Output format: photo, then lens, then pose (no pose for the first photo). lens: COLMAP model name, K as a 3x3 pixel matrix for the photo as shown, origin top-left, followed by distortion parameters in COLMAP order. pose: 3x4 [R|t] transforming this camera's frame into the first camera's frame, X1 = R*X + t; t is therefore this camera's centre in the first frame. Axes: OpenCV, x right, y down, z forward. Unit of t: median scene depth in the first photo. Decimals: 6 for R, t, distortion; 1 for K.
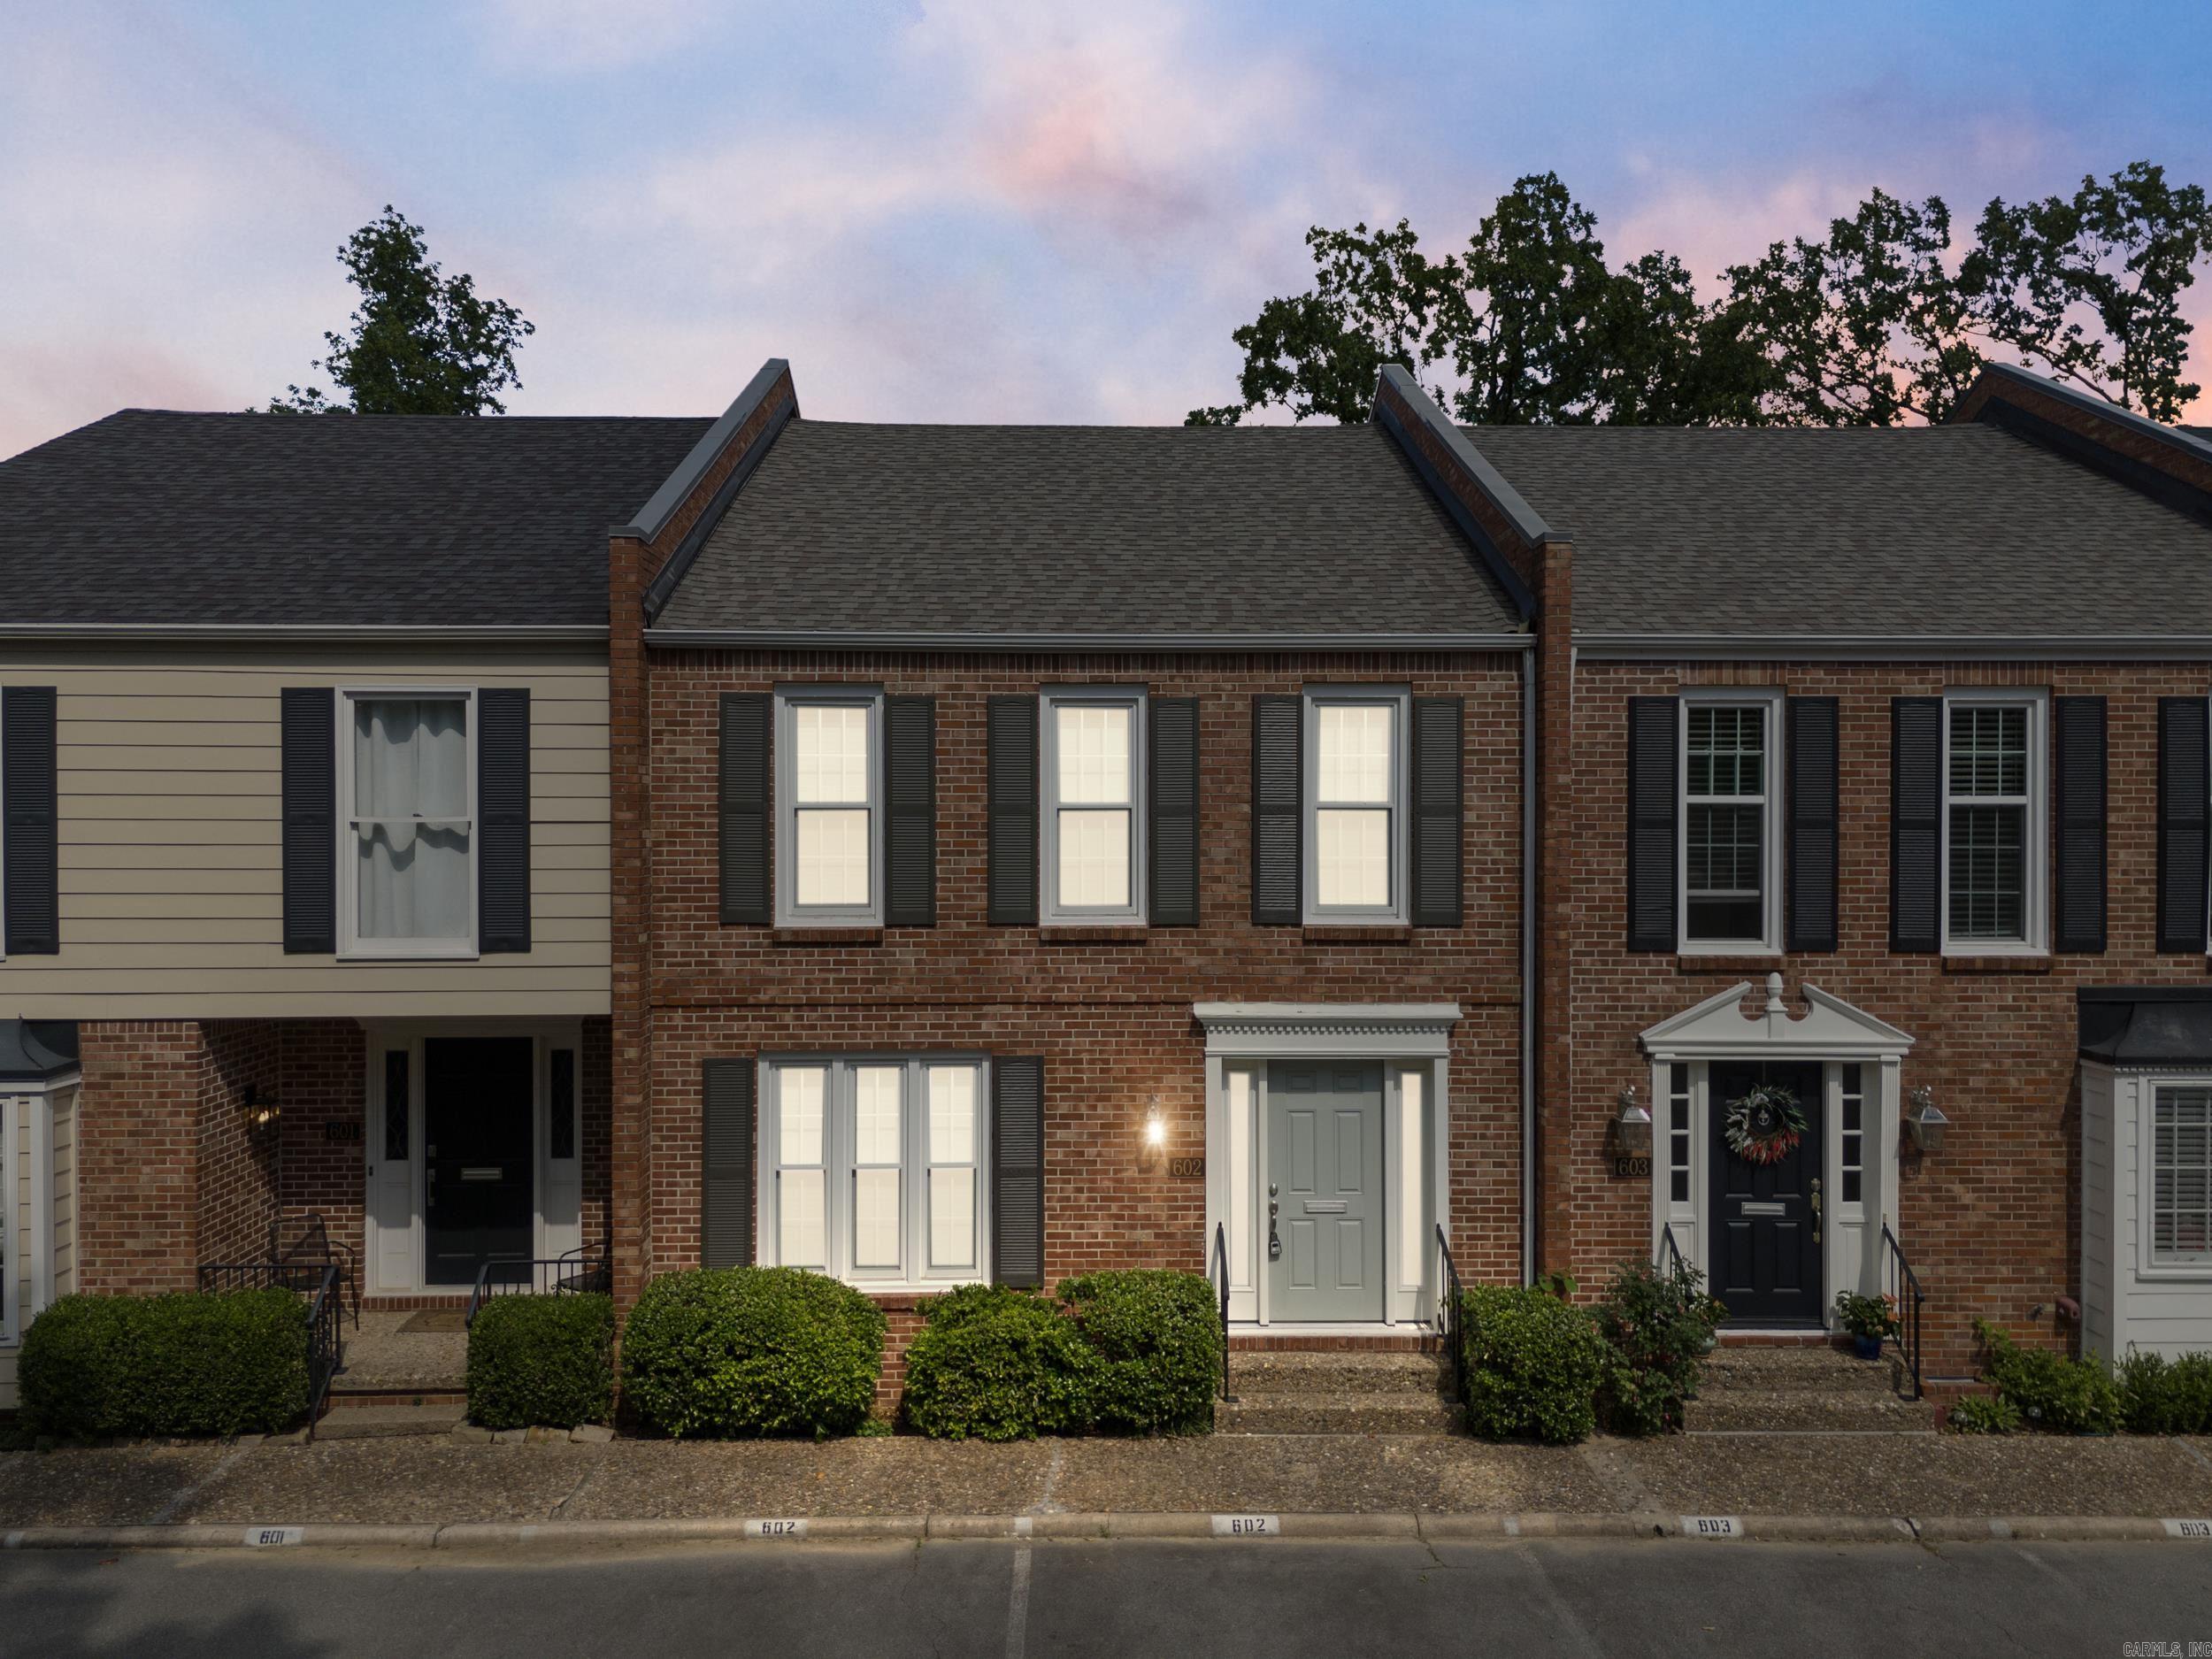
lens RADIAL K [[1641.4, 0, 1100.0], [0, 1641.4, 825.0], [0, 0, 1]] dist [0.071749, -0.073608]
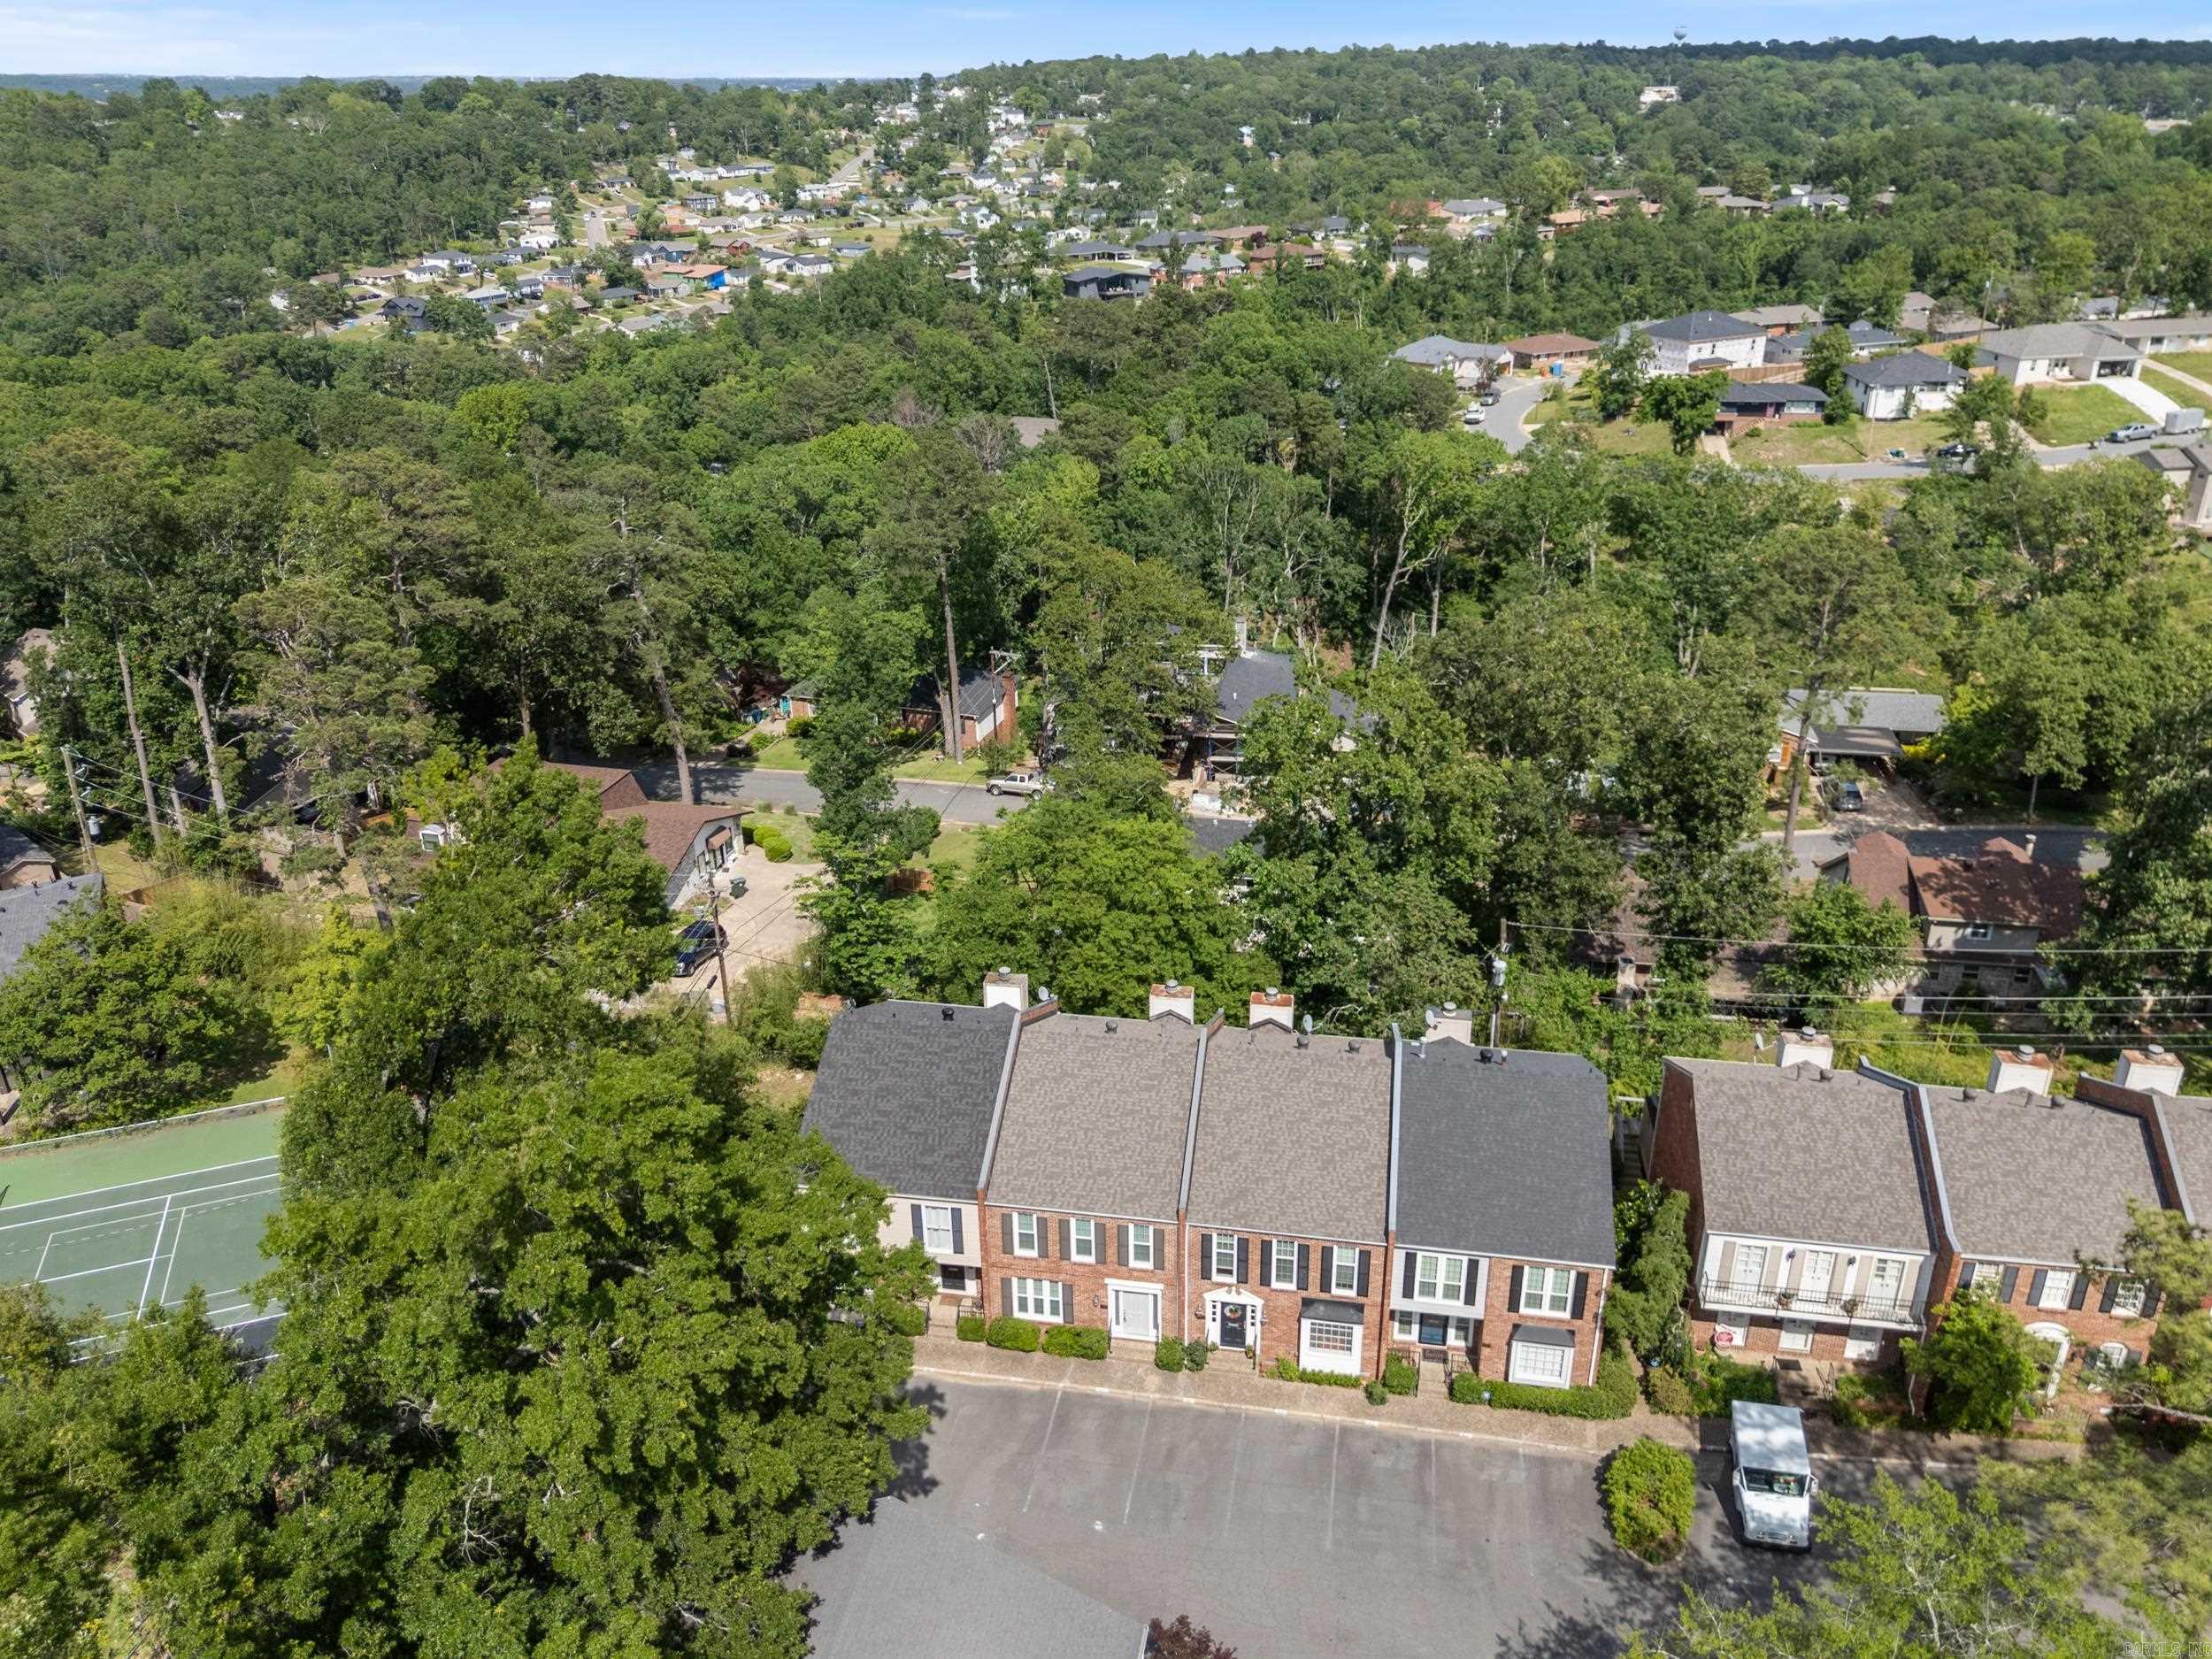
lens RADIAL K [[1641.4, 0, 1100.0], [0, 1641.4, 825.0], [0, 0, 1]] dist [0.071749, -0.073608]
pose [[0.980128, 0.065016, -0.187409, 0.807725], [0.018238, 0.911225, 0.411506, -2.880289], [0.197526, -0.406746, 0.891931, -2.529293]]
